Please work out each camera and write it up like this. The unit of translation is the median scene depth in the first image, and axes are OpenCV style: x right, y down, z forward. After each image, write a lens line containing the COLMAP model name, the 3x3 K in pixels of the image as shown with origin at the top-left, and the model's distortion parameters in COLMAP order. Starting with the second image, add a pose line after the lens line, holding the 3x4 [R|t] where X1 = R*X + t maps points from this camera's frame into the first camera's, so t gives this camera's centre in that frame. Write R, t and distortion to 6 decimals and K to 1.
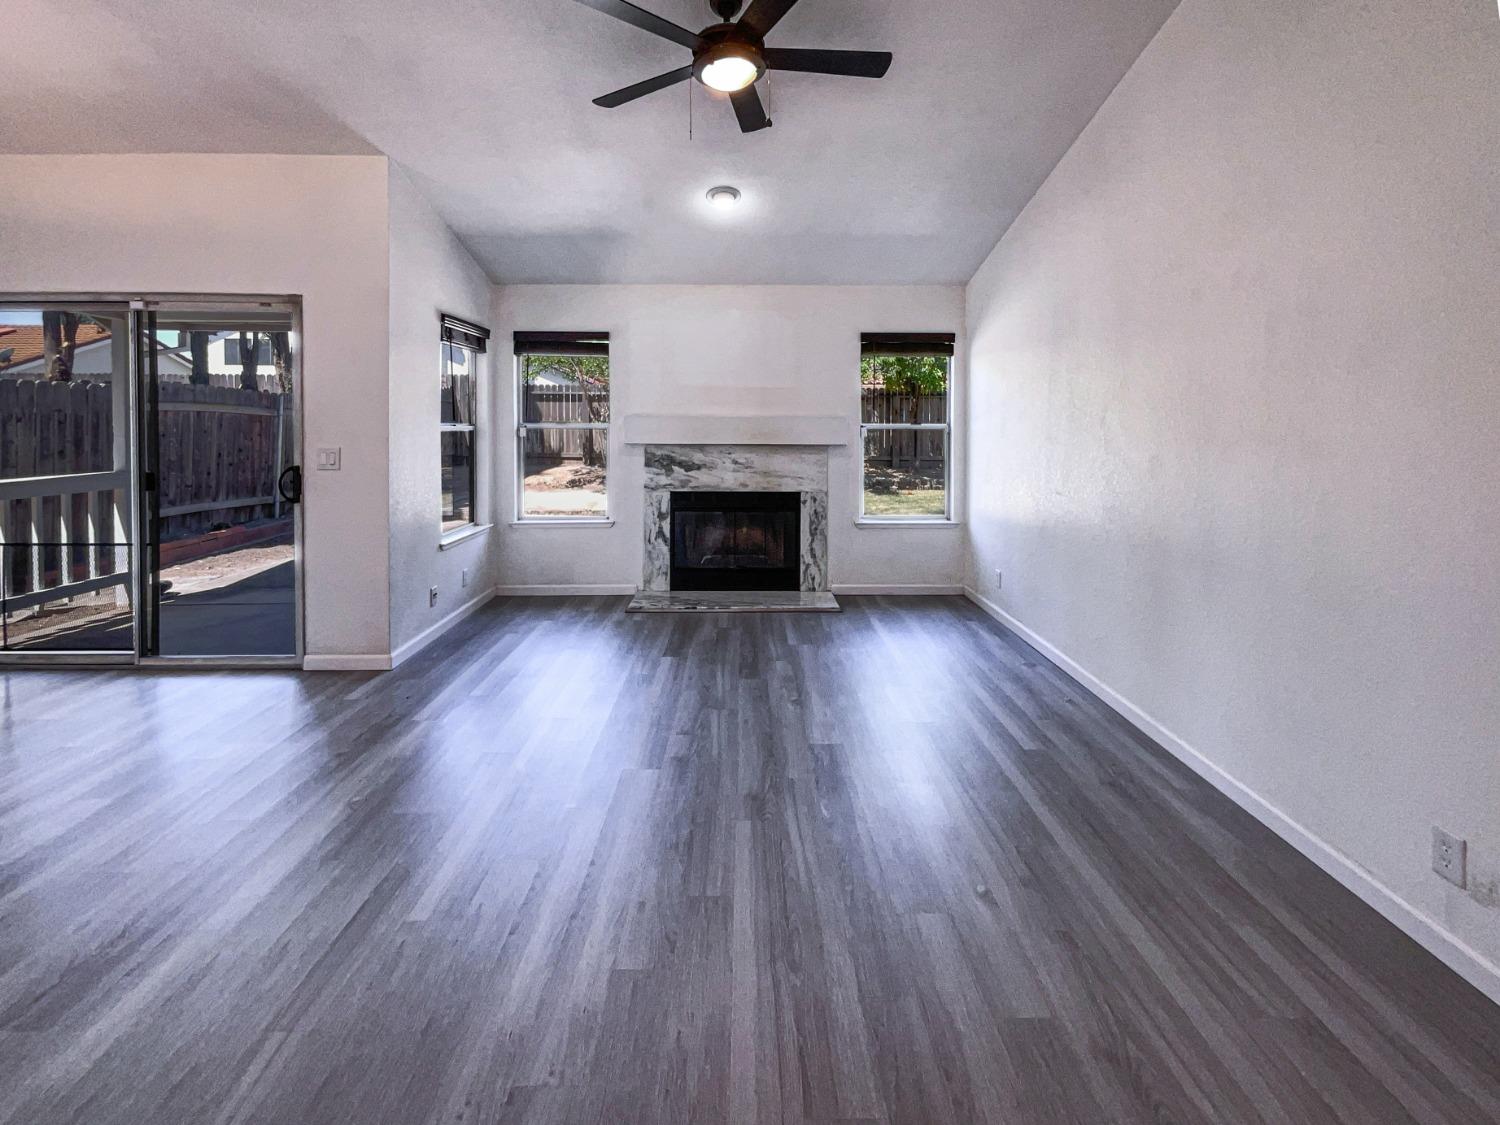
lens RADIAL K [[651.5, 0, 758.6], [0, 651.5, 436.1], [0, 0, 1]] dist [-0.003285, -0.000265]
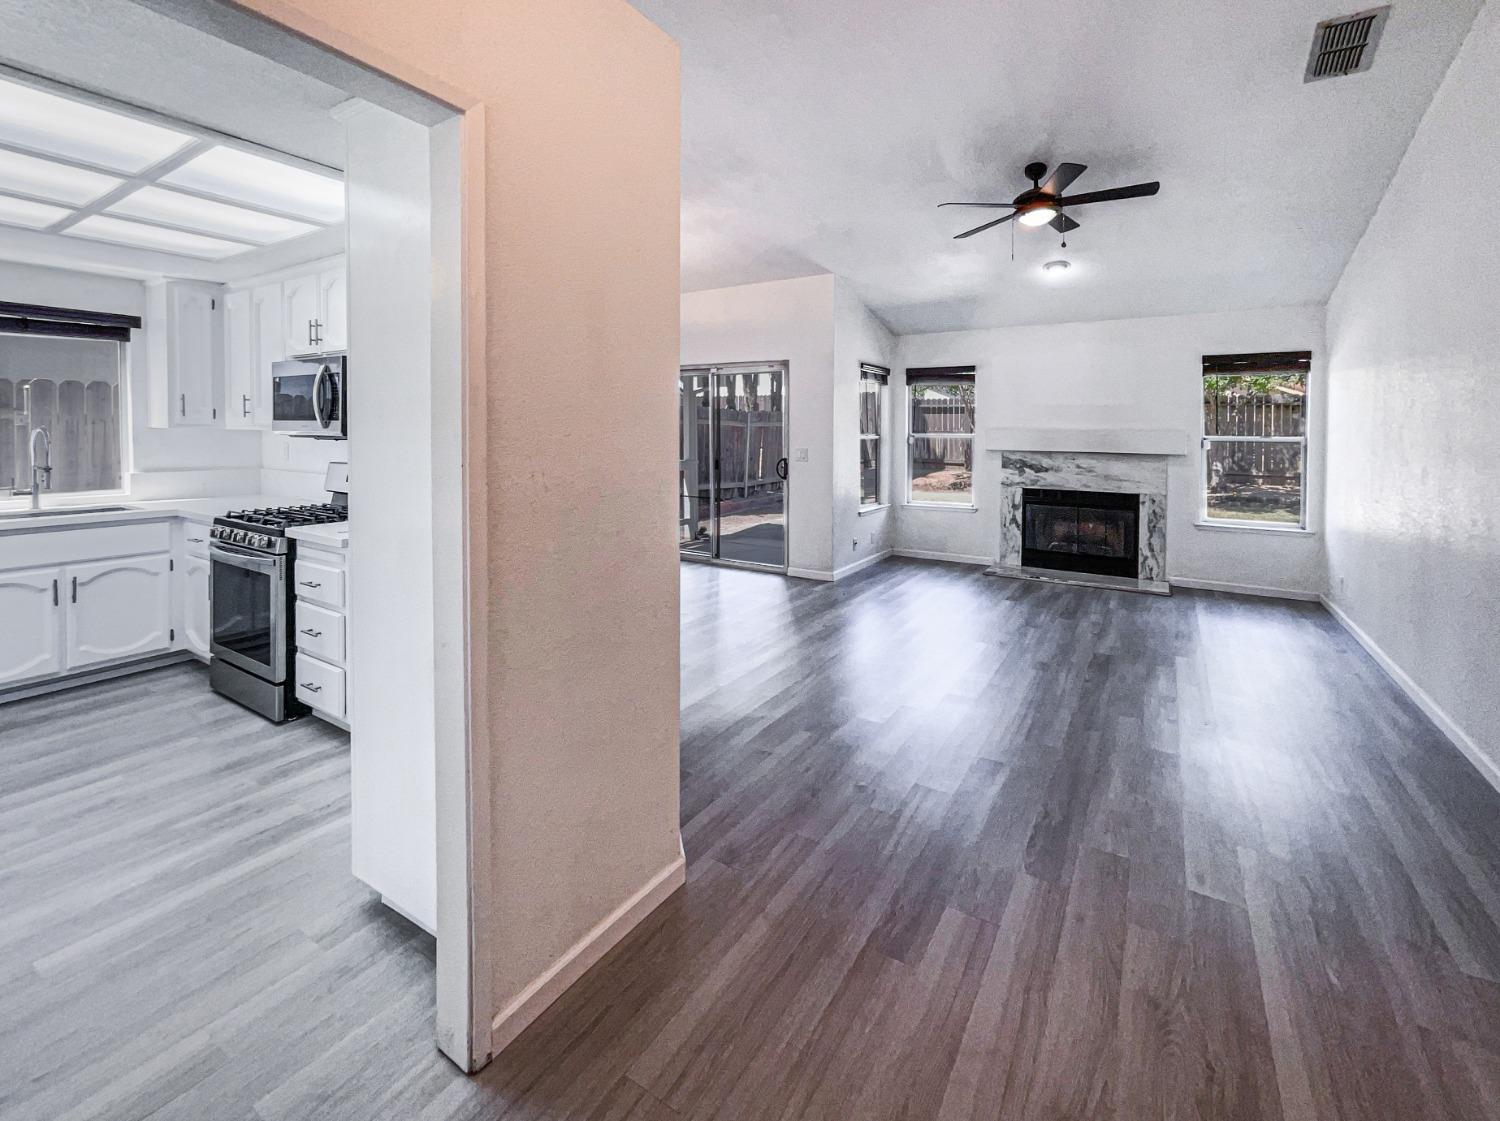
lens RADIAL K [[651.5, 0, 758.6], [0, 651.5, 434.1], [0, 0, 1]] dist [-0.003285, -0.000265]
pose [[0.836516, 0.007339, -0.547893, 0.131942], [-0.016323, 0.999800, -0.011529, 0.002441], [0.547699, 0.018588, 0.836469, -0.357529]]
